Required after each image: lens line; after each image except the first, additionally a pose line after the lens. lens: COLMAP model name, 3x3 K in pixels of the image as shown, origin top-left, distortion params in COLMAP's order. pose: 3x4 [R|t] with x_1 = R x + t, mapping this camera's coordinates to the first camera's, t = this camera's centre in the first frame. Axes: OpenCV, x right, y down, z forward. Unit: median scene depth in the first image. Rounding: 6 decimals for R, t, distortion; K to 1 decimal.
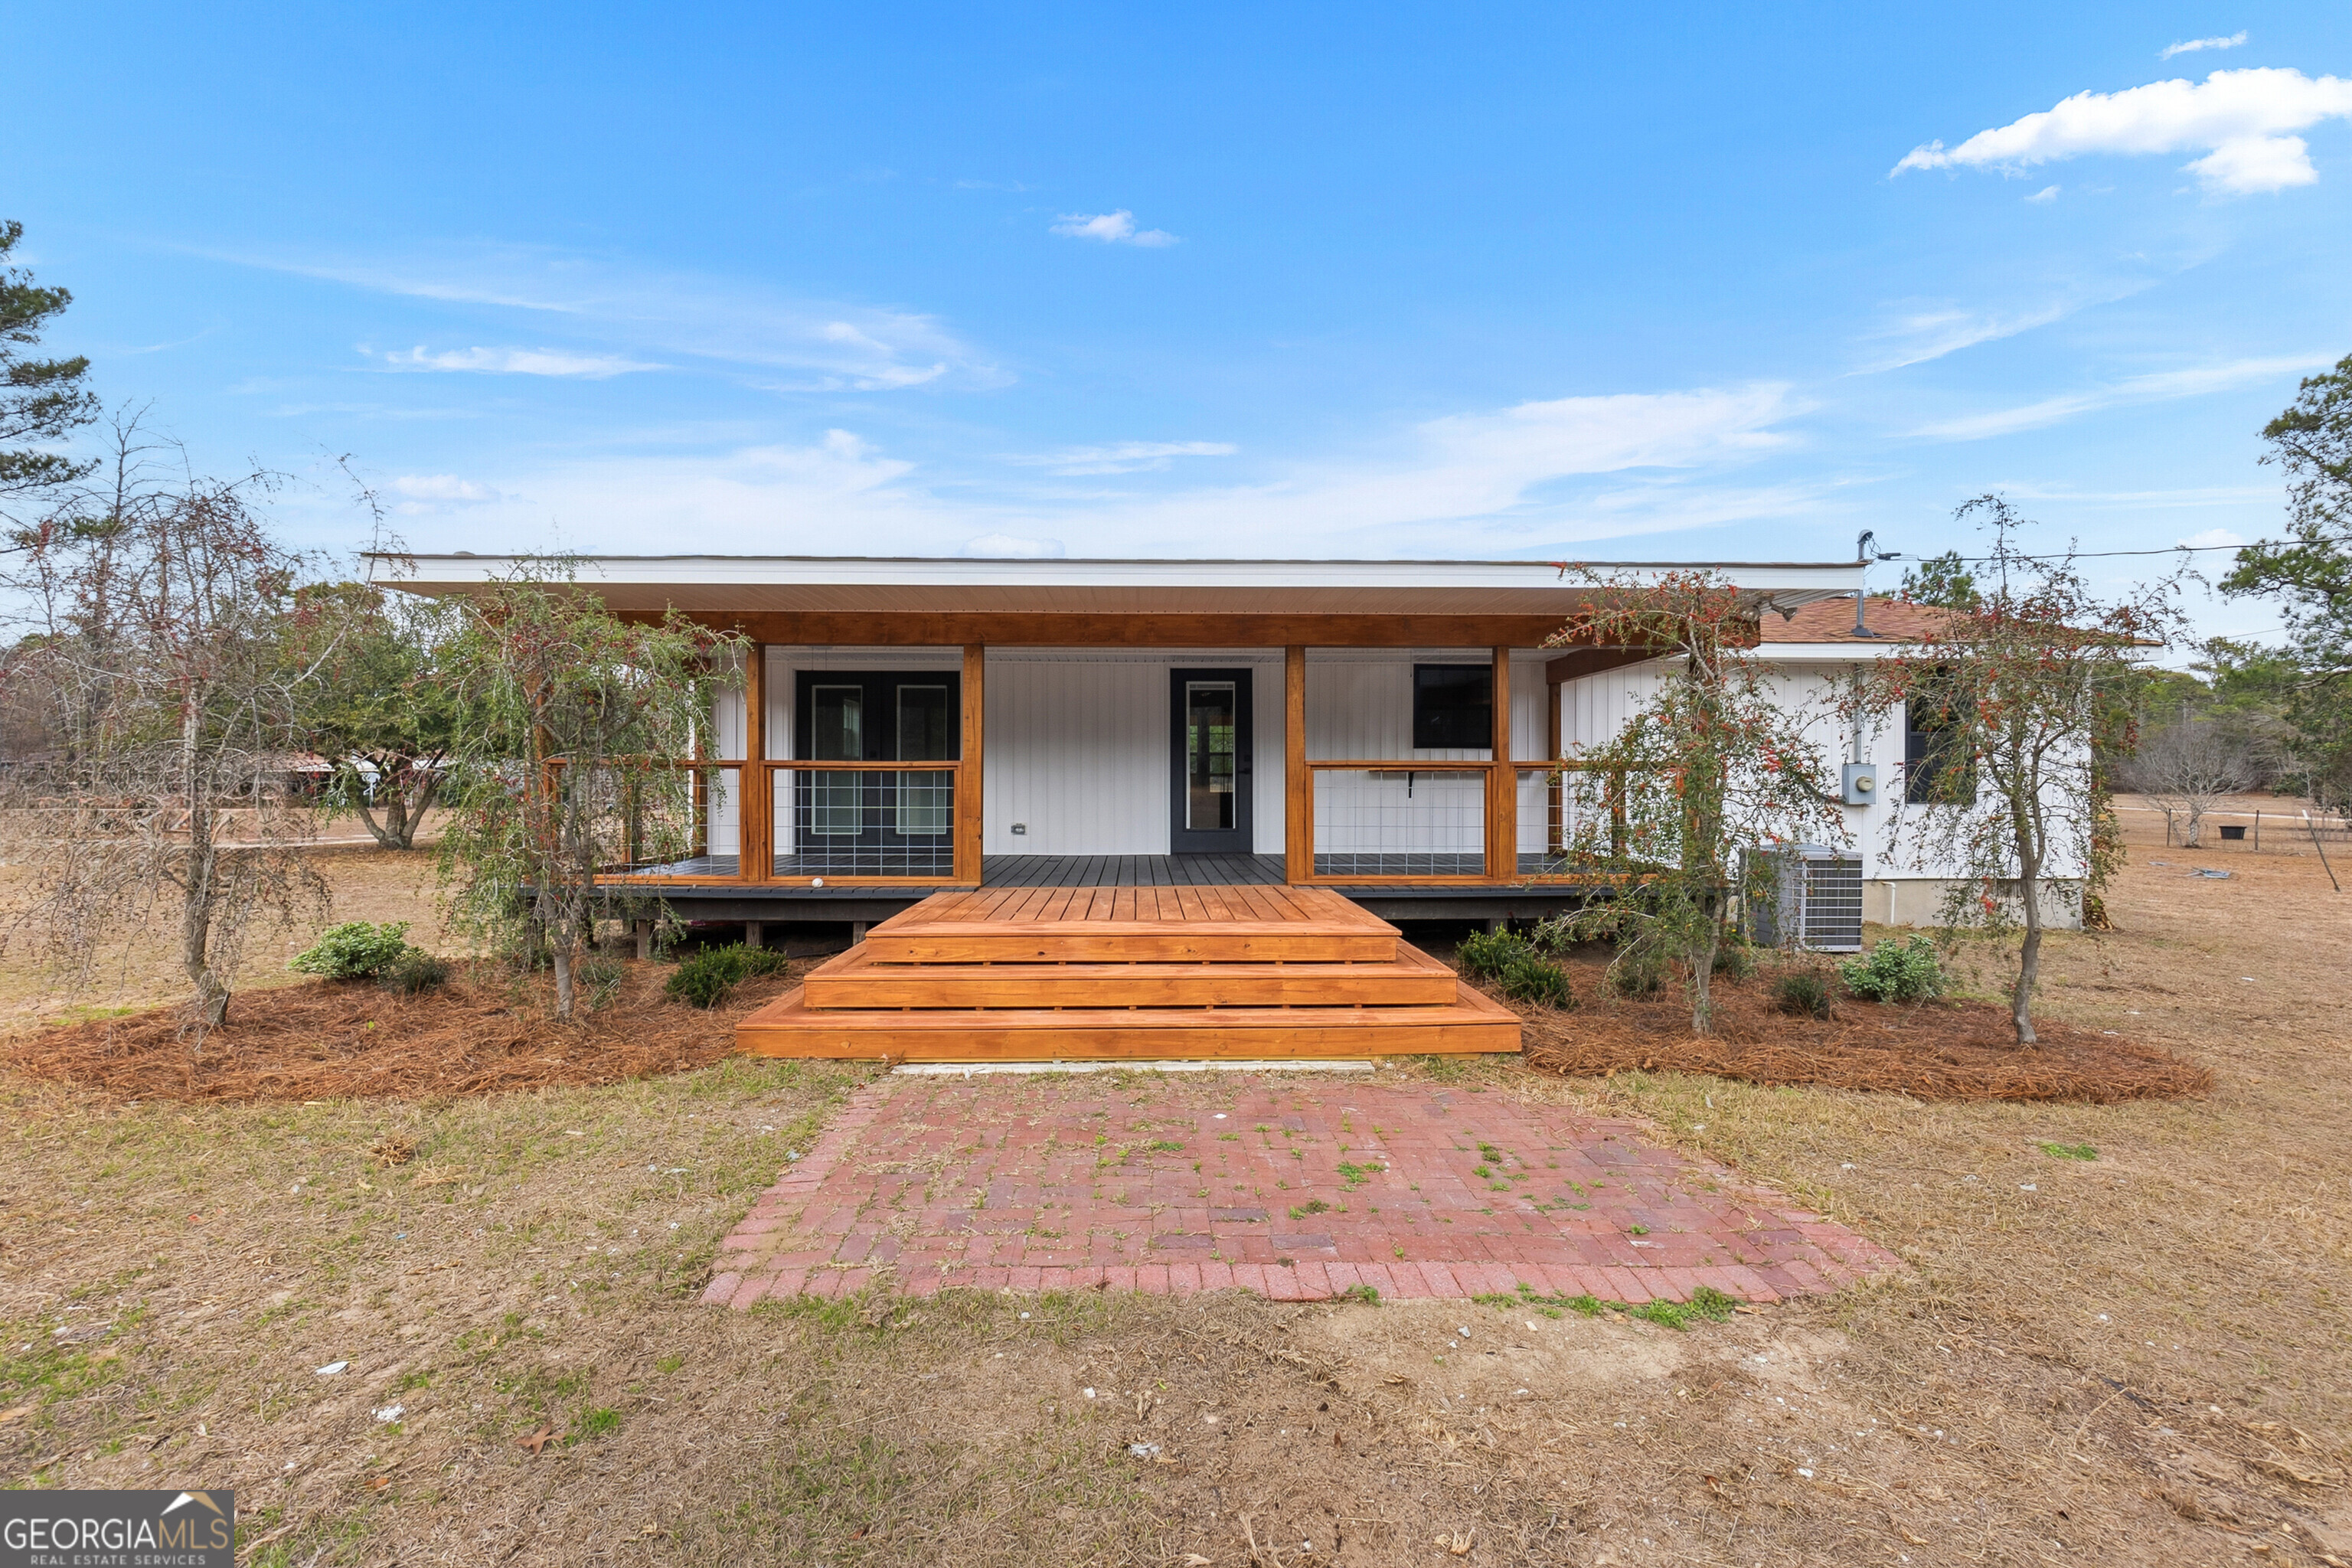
lens RADIAL K [[1079.7, 0, 1148.4], [0, 1079.7, 726.8], [0, 0, 1]] dist [0.008869, -0.001871]
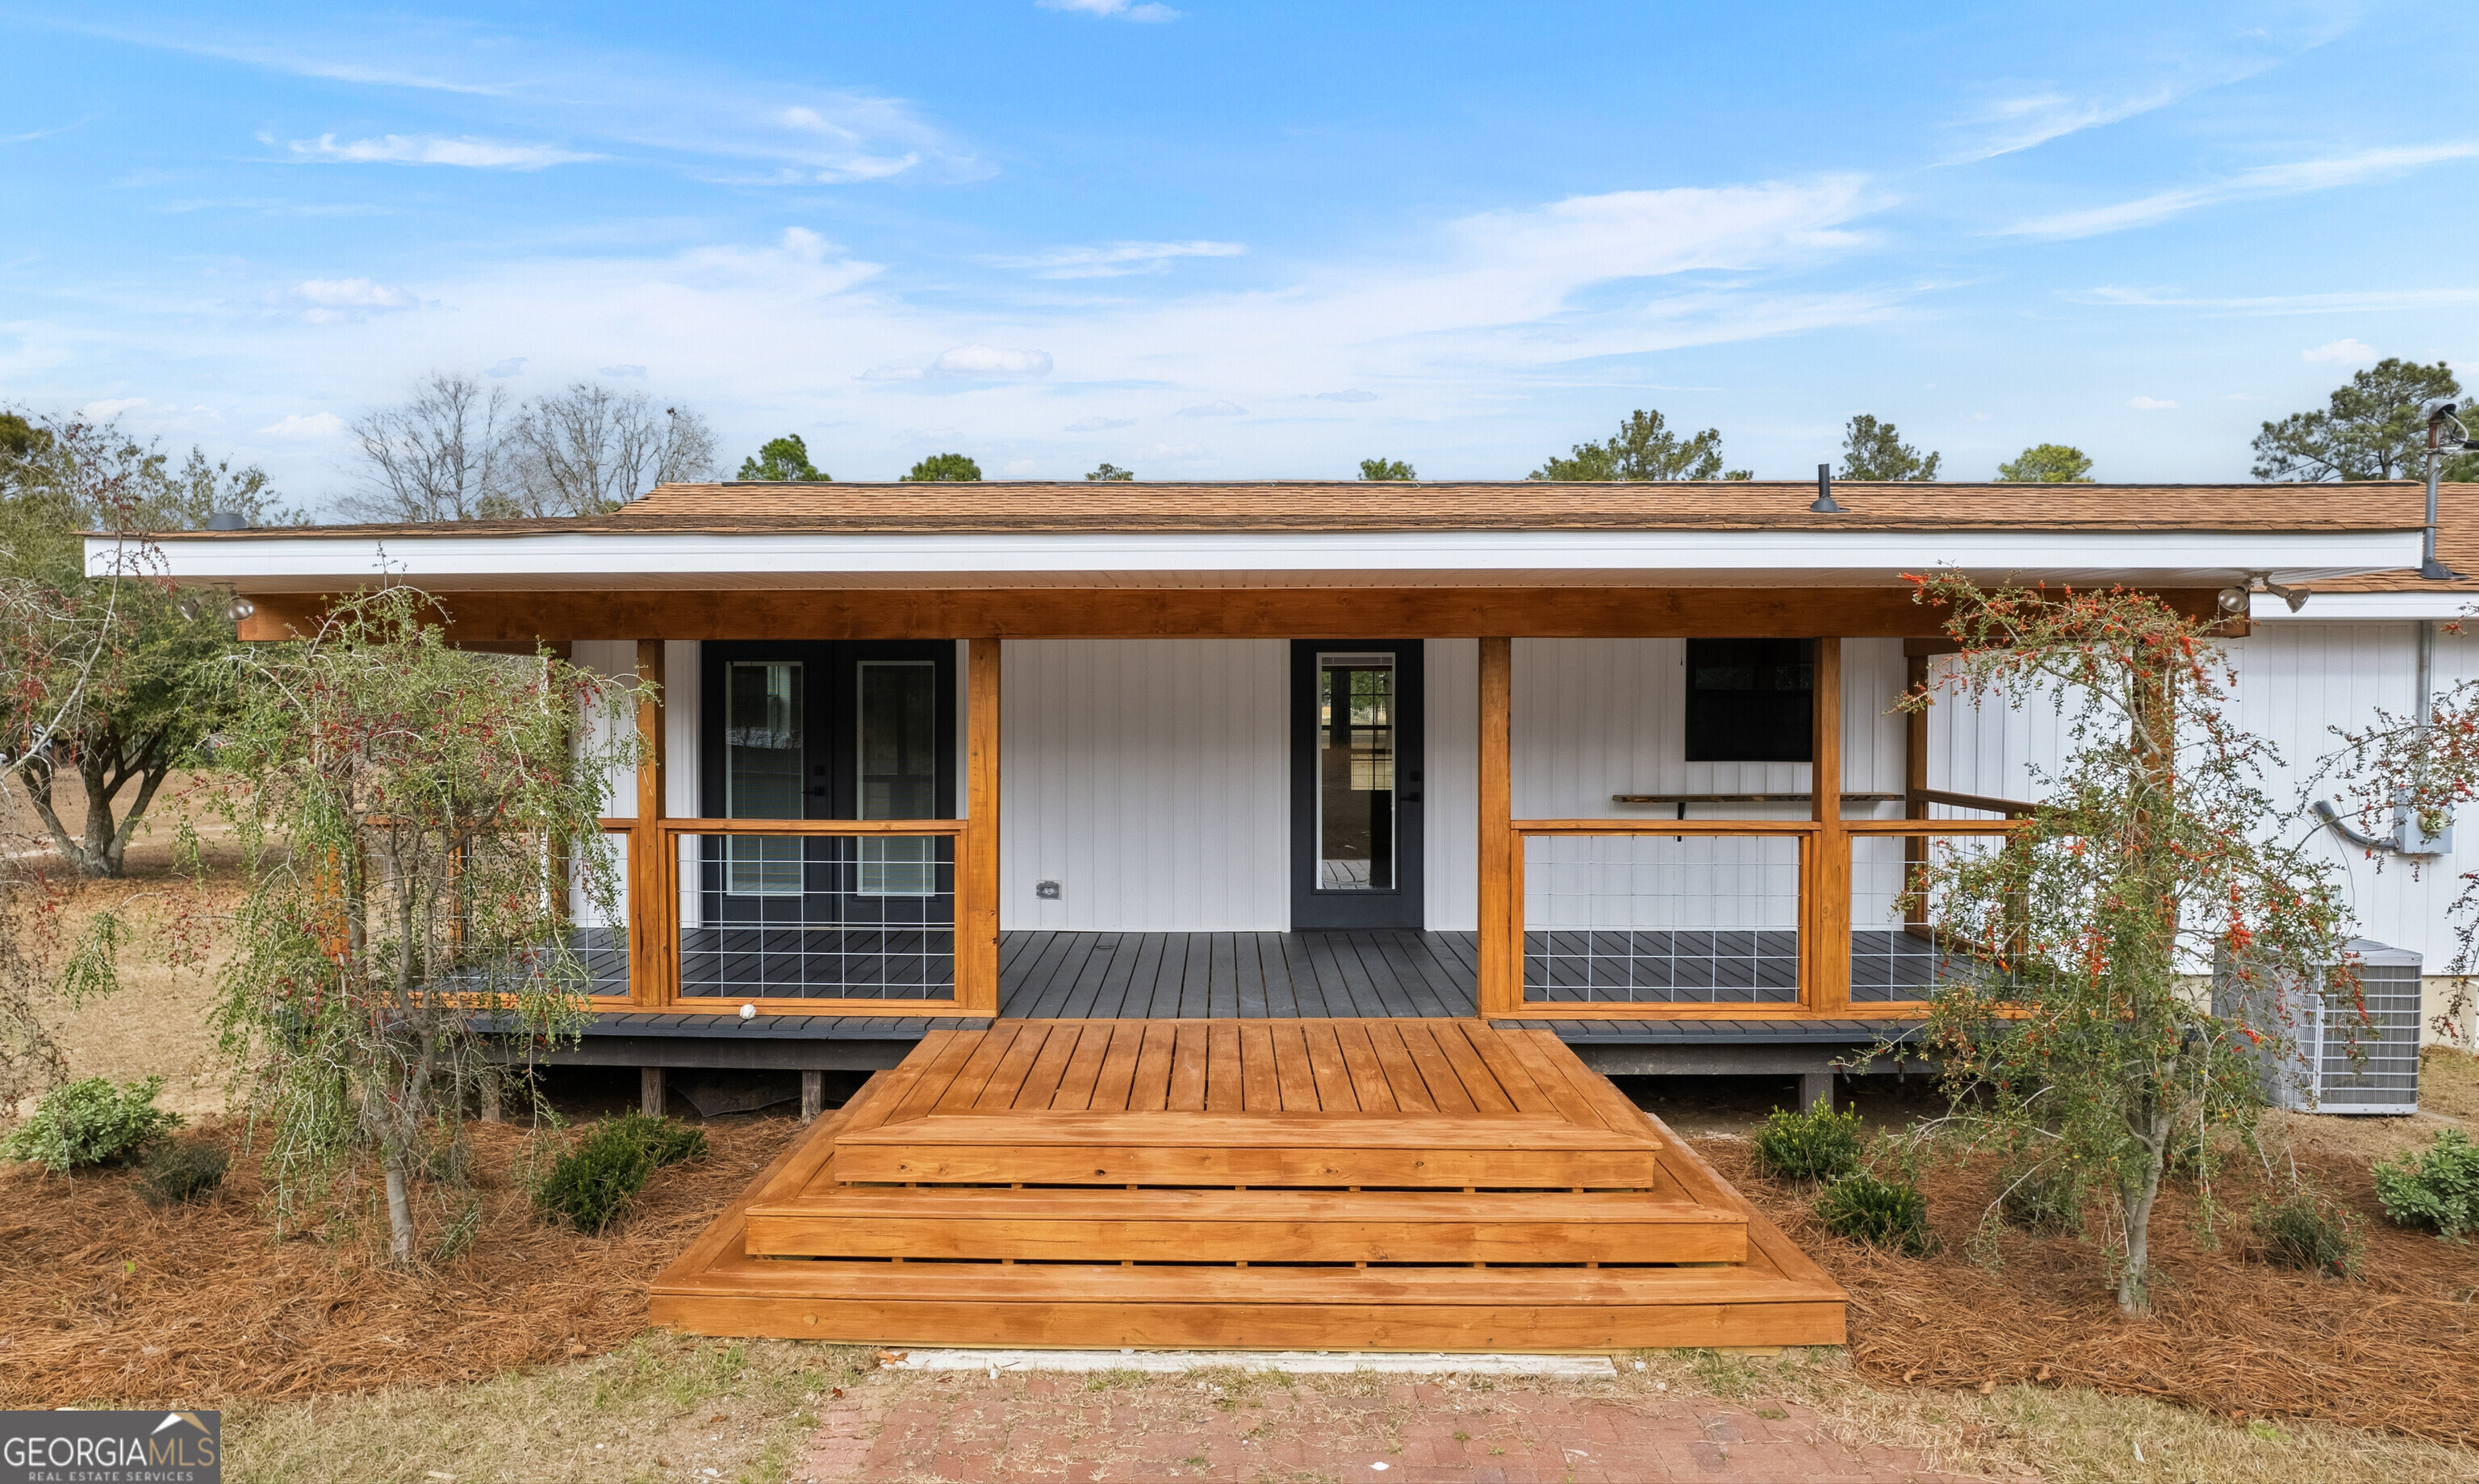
lens RADIAL K [[1771.5, 0, 1141.5], [0, 1771.5, 687.0], [0, 0, 1]] dist [-0.066674, 0.071989]
pose [[0.998217, -0.000348, -0.059694, -0.010160], [0.001756, 0.999721, 0.023541, -0.098457], [0.059669, -0.023604, 0.997939, -0.046486]]
